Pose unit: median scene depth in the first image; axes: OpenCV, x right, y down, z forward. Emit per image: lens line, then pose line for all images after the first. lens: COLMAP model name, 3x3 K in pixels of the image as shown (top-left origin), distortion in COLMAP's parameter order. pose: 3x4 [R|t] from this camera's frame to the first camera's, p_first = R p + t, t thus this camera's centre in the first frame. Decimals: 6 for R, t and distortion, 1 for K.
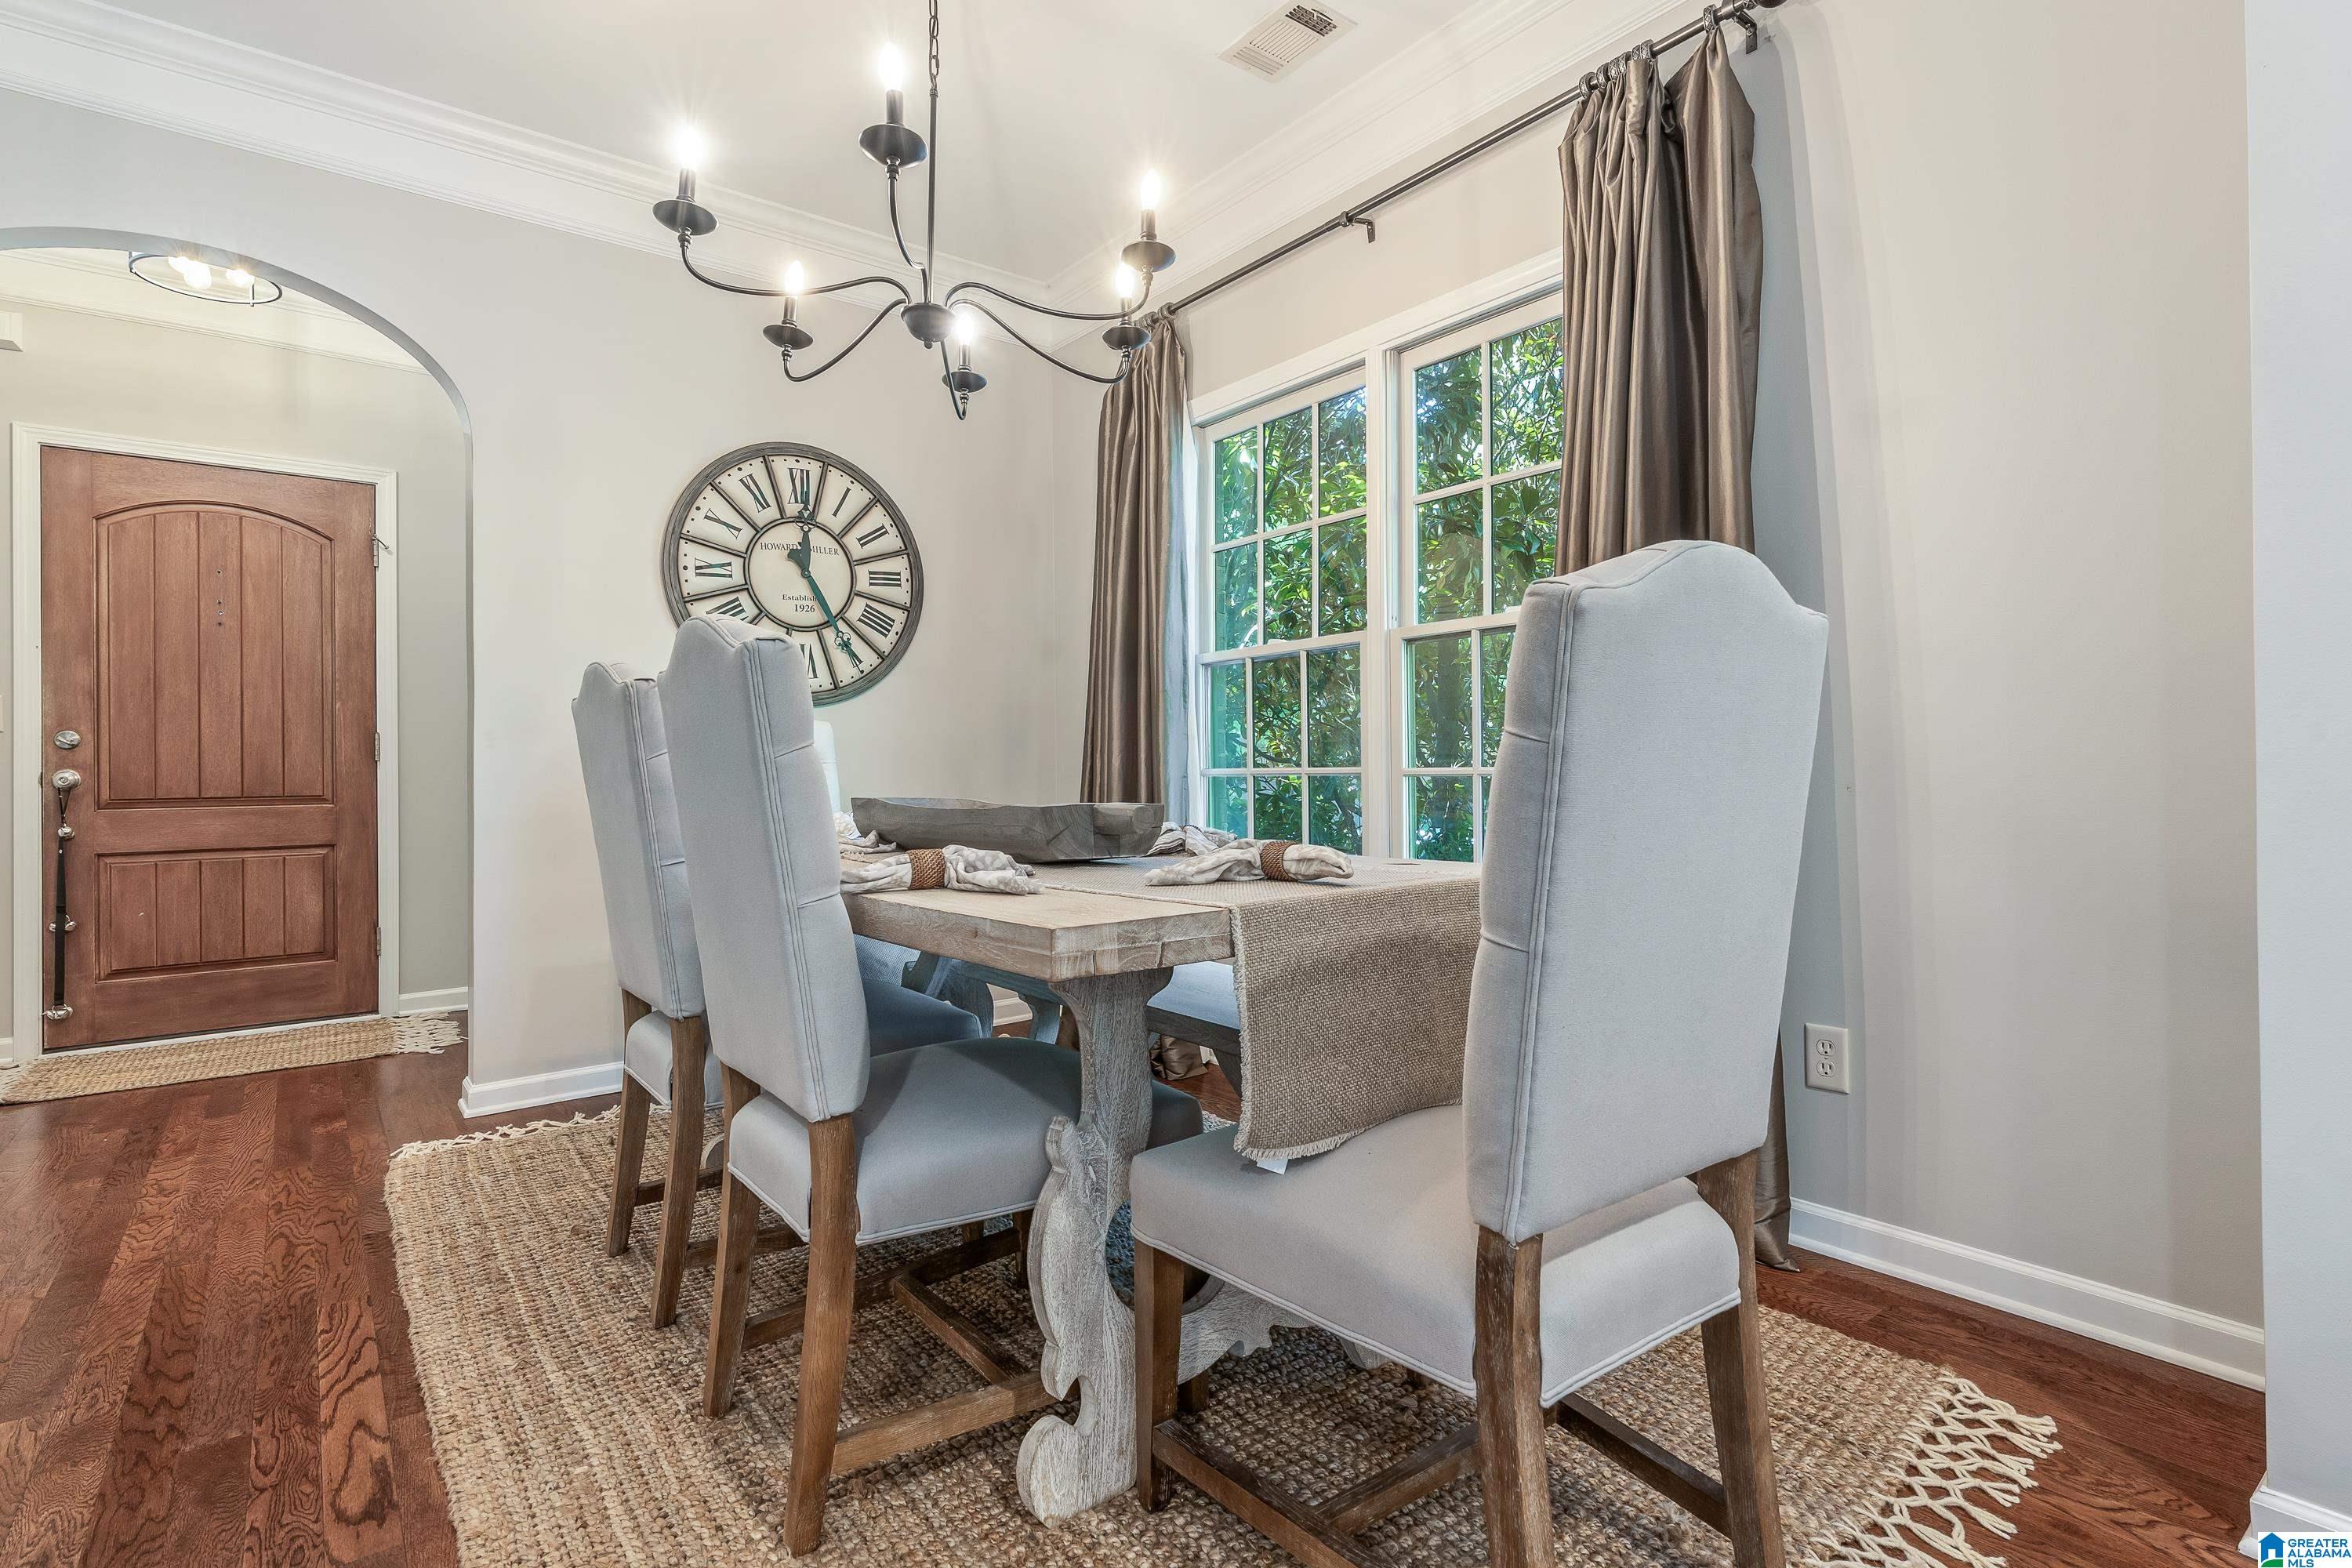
lens RADIAL K [[1136.7, 0, 1170.0], [0, 1136.7, 763.0], [0, 0, 1]] dist [-0.001107, 0.000036]
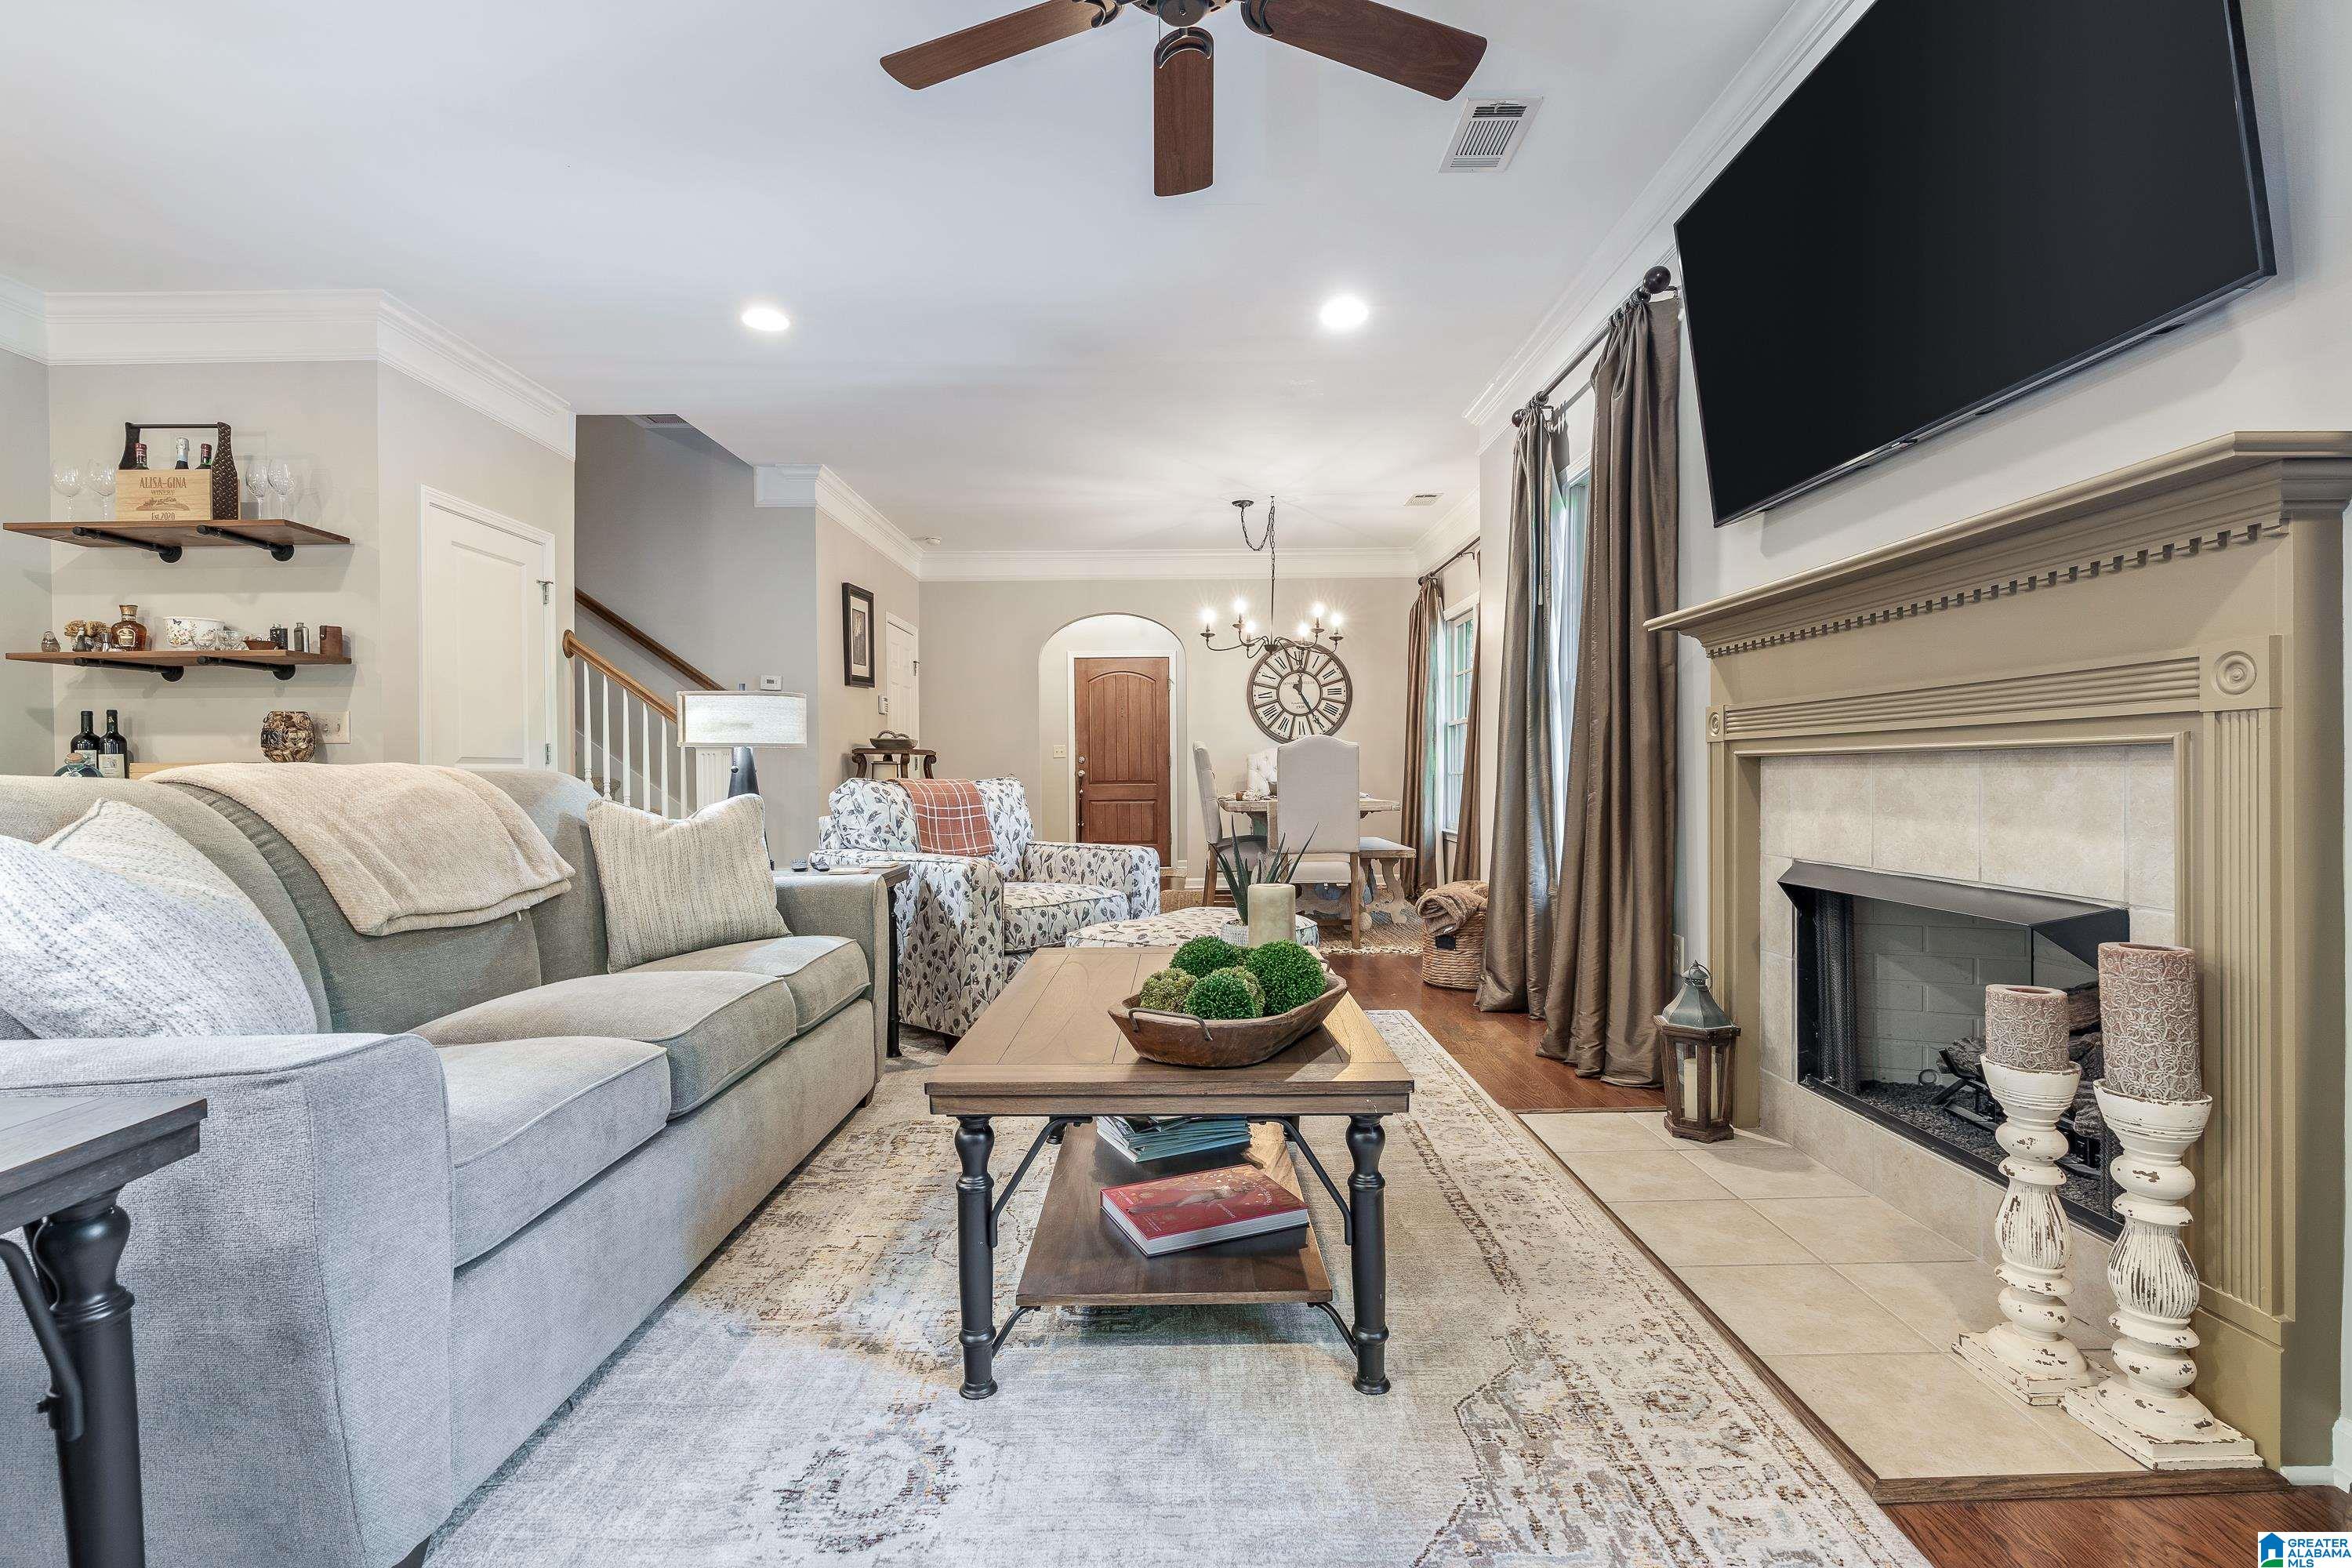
lens RADIAL K [[1064.7, 0, 1166.2], [0, 1064.7, 777.5], [0, 0, 1]] dist [-0.003636, 0.000123]
pose [[0.787533, 0.007121, -0.616231, 0.877886], [0.004307, 0.999845, 0.017059, -0.021728], [0.616257, -0.016089, 0.787381, -1.013347]]
